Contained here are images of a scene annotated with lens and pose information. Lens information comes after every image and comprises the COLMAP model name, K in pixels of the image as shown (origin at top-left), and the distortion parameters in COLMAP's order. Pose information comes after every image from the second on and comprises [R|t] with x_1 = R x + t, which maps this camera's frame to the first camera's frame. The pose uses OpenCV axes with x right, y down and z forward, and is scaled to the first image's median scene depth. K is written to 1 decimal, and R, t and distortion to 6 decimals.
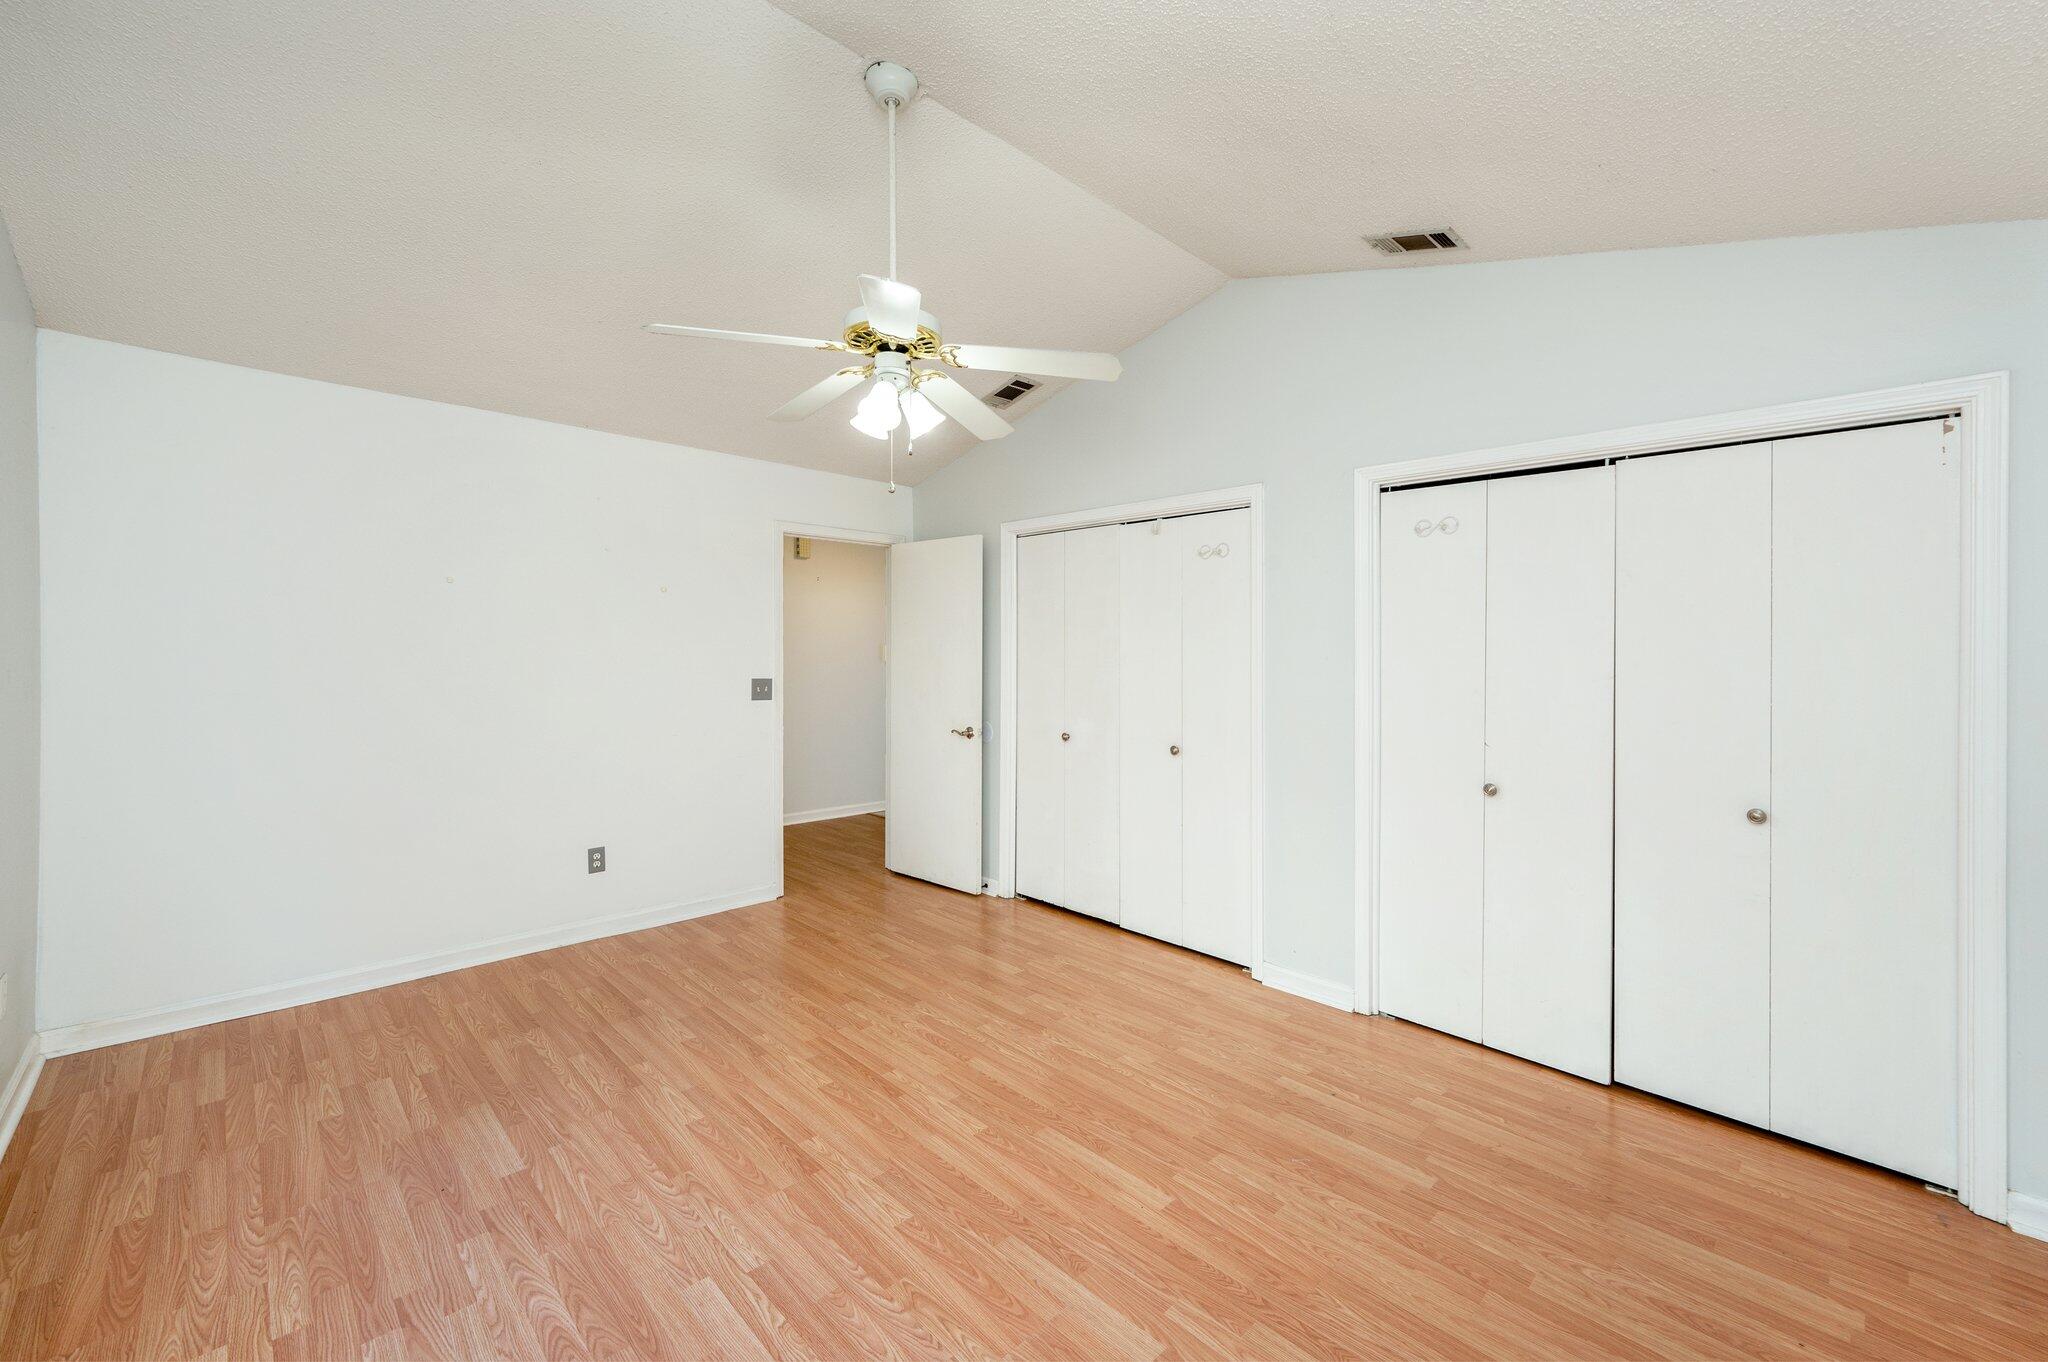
lens RADIAL K [[820.8, 0, 998.8], [0, 820.8, 649.7], [0, 0, 1]] dist [0.000790, 0.000504]
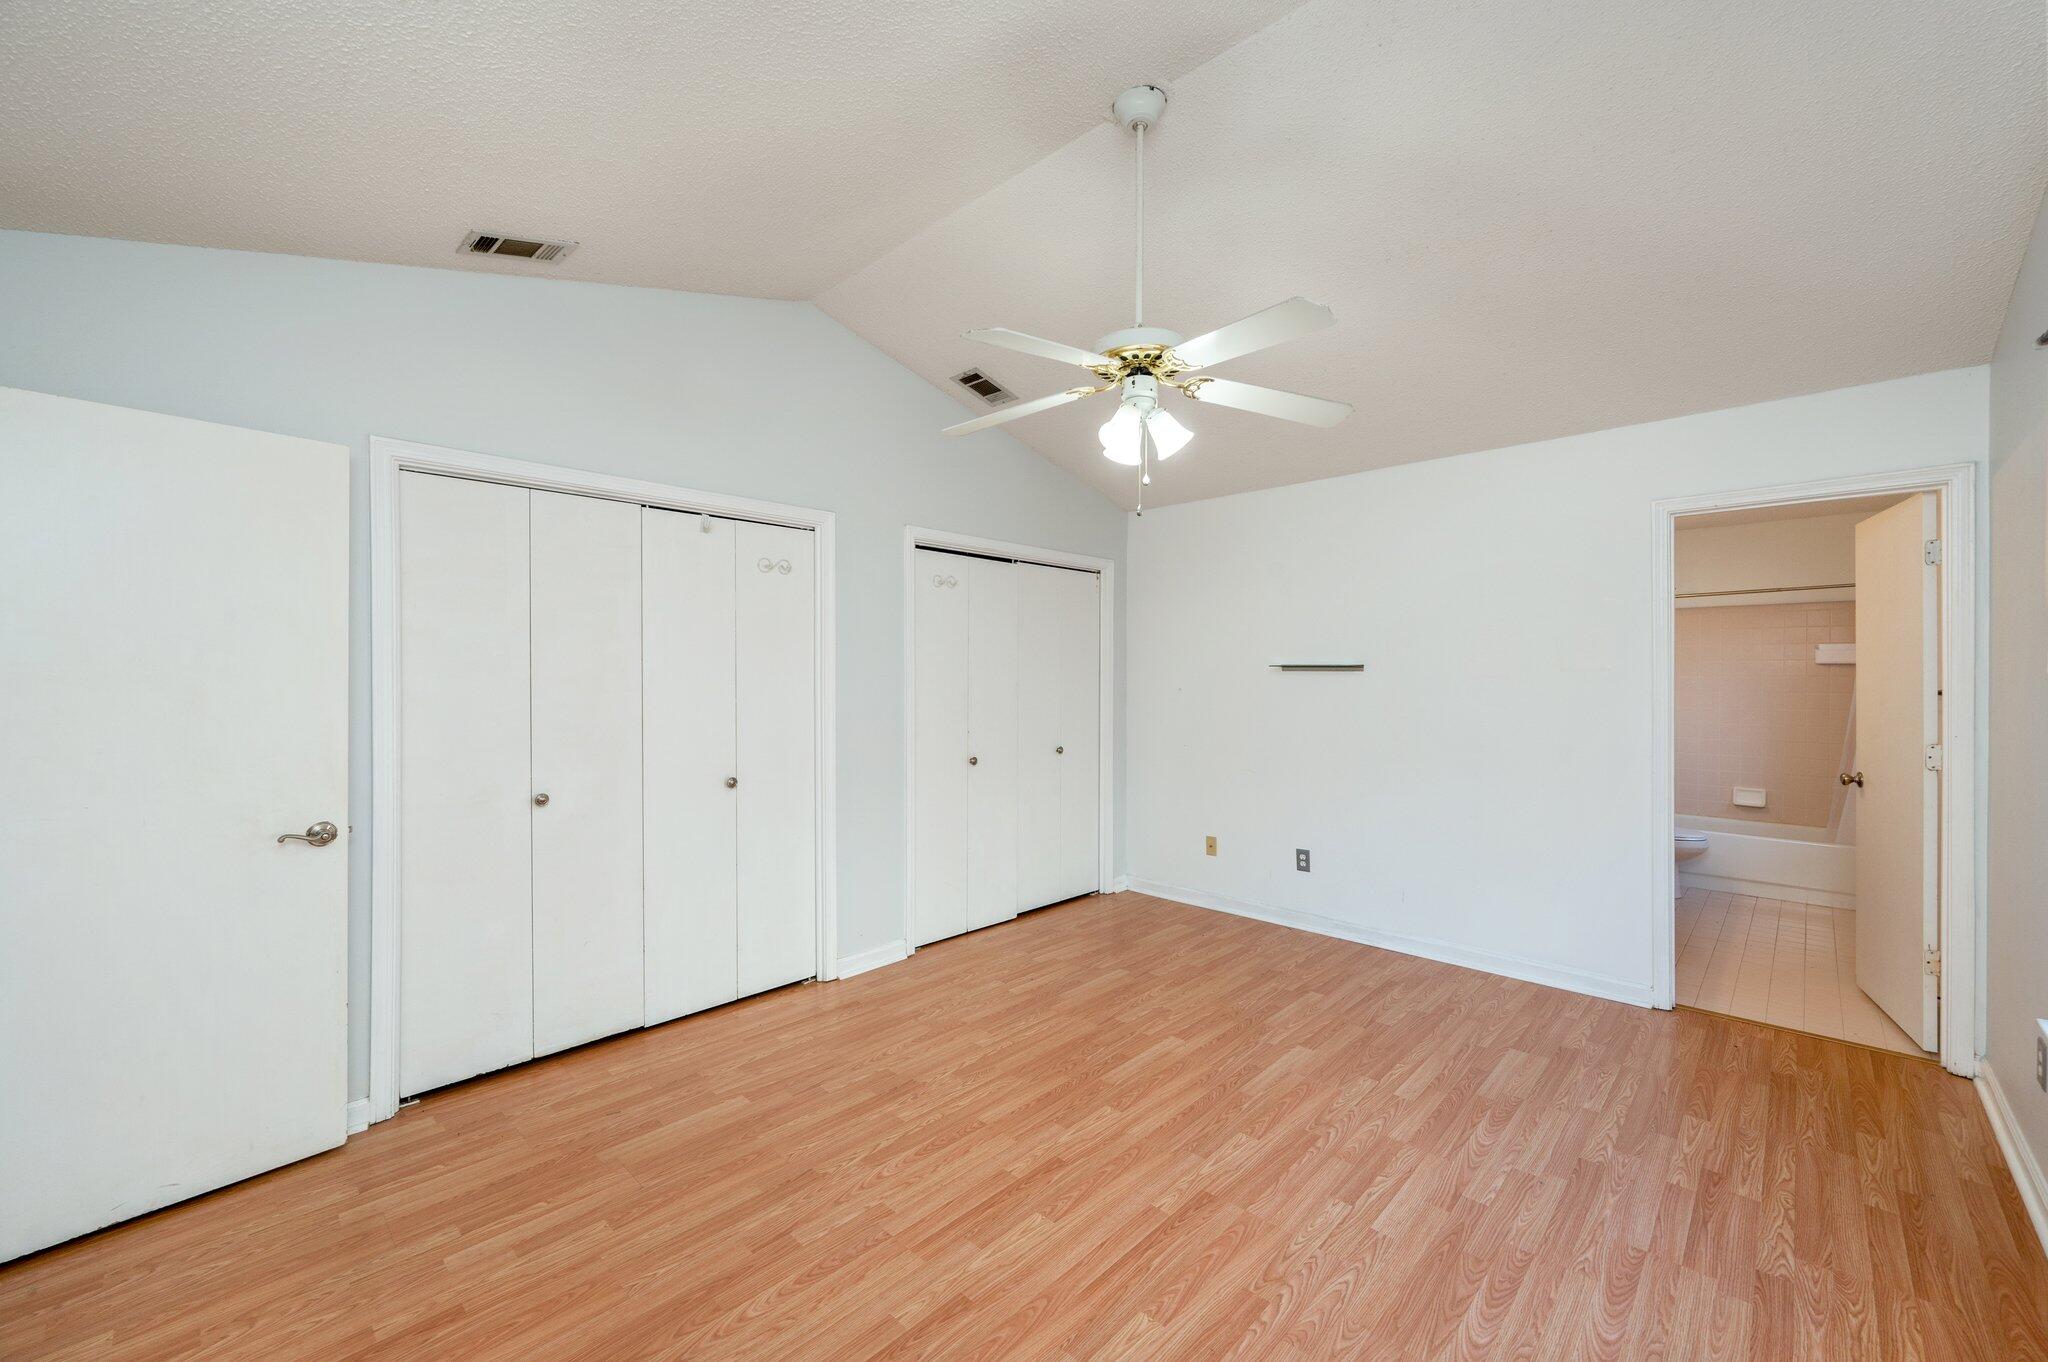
lens RADIAL K [[820.8, 0, 1032.7], [0, 820.8, 672.3], [0, 0, 1]] dist [0.000790, 0.000504]
pose [[-0.058676, -0.006033, 0.998259, -1.096543], [-0.005485, 0.999969, 0.005721, -0.005928], [-0.998262, -0.005140, -0.058707, 1.159523]]
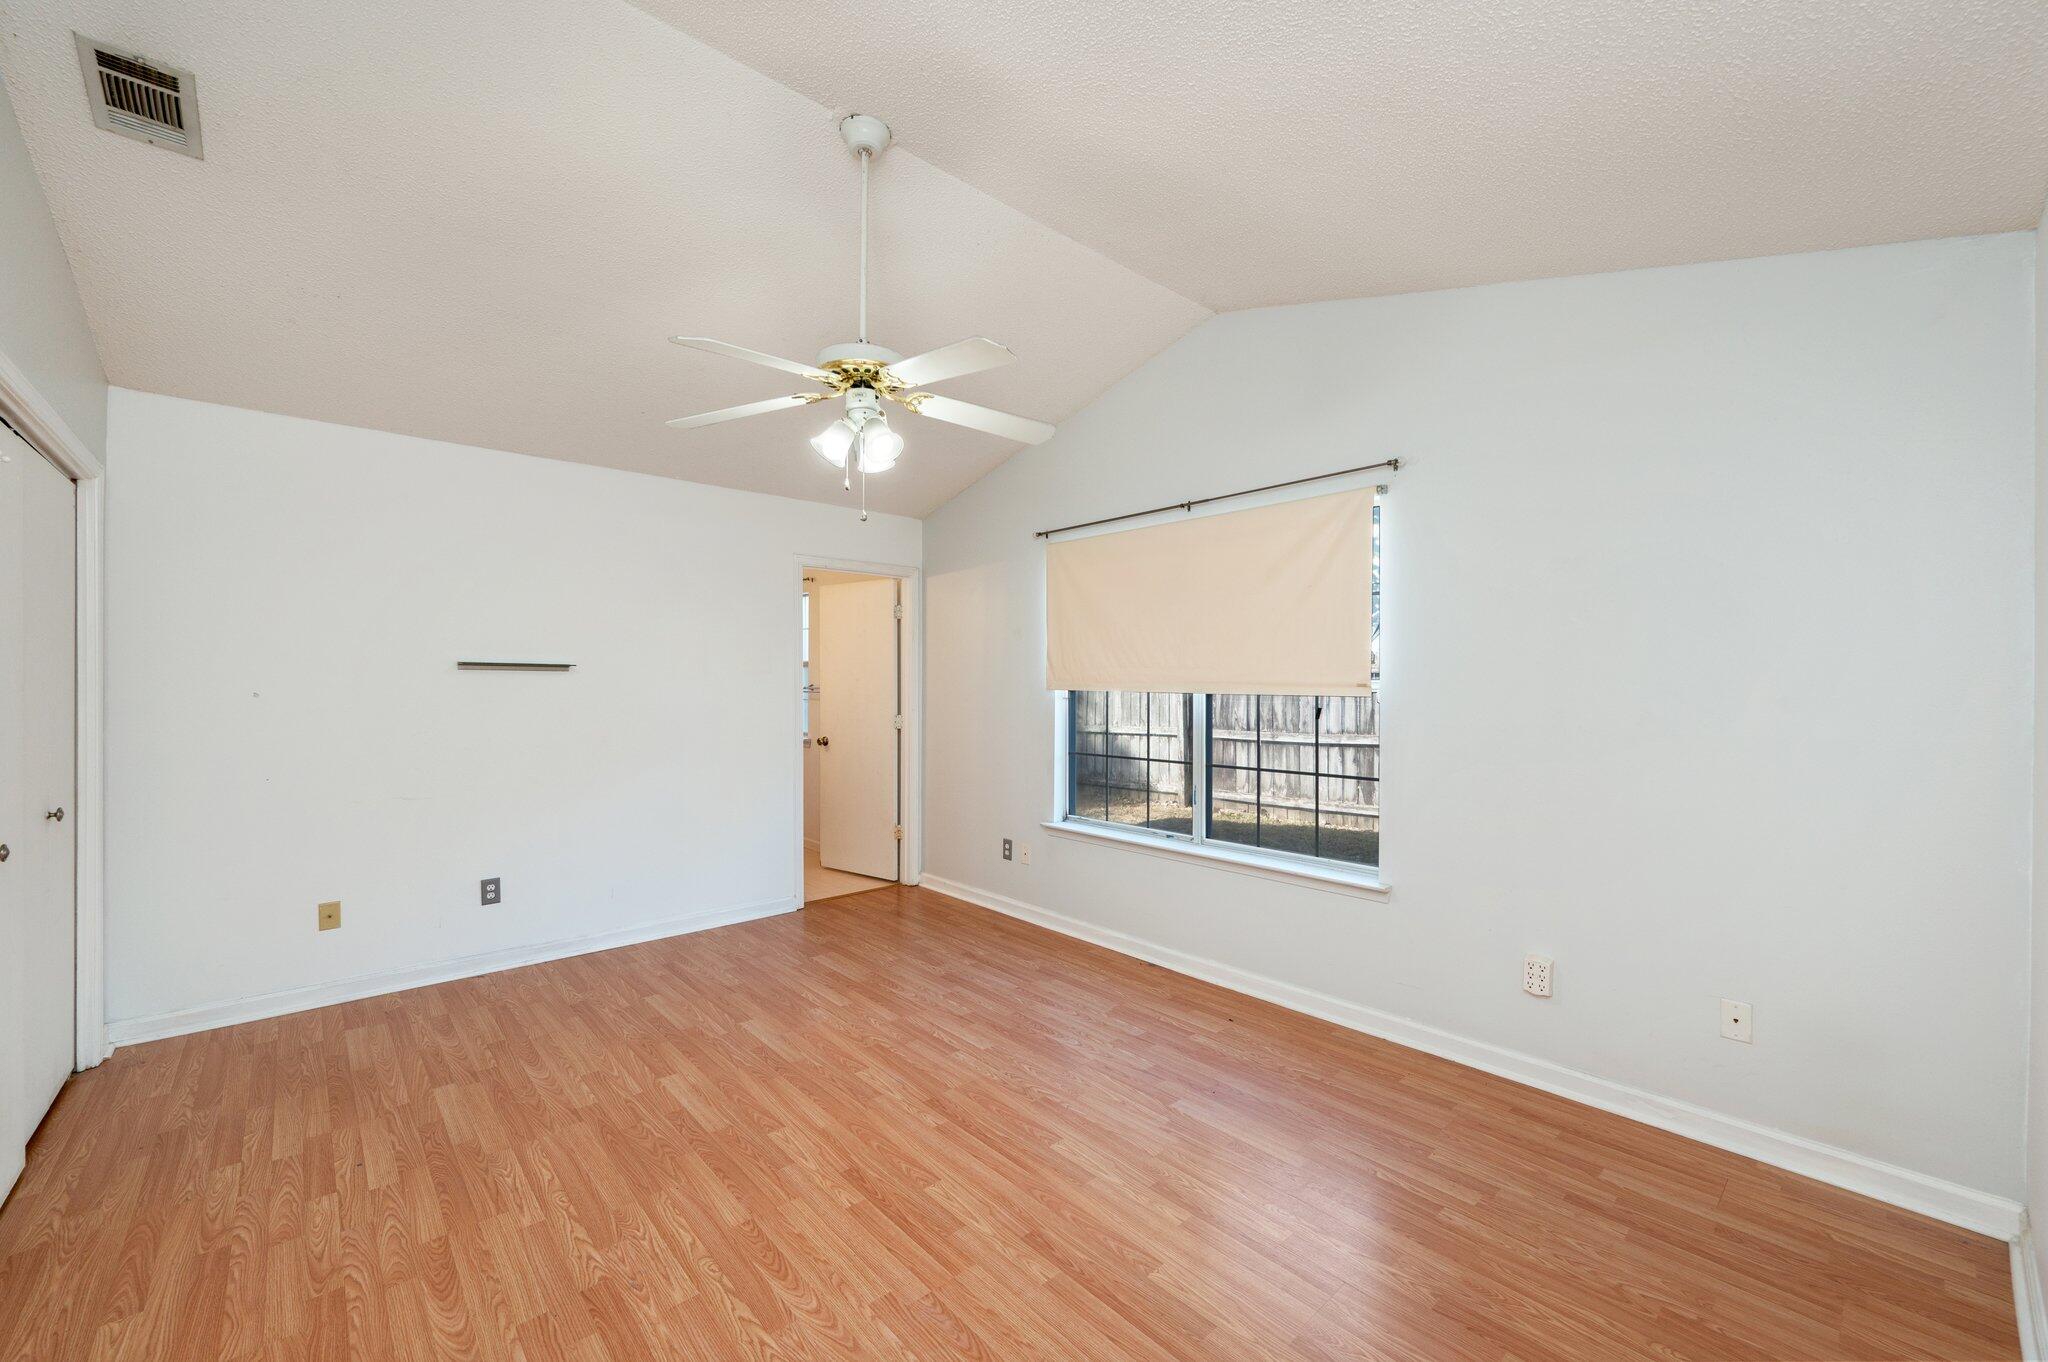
lens RADIAL K [[820.8, 0, 1029.7], [0, 820.8, 686.1], [0, 0, 1]] dist [0.000790, 0.000504]
pose [[-0.999936, -0.010794, 0.003373, -0.336156], [-0.010792, 0.999942, 0.000700, 0.016175], [-0.003380, 0.000663, -0.999994, 2.013568]]
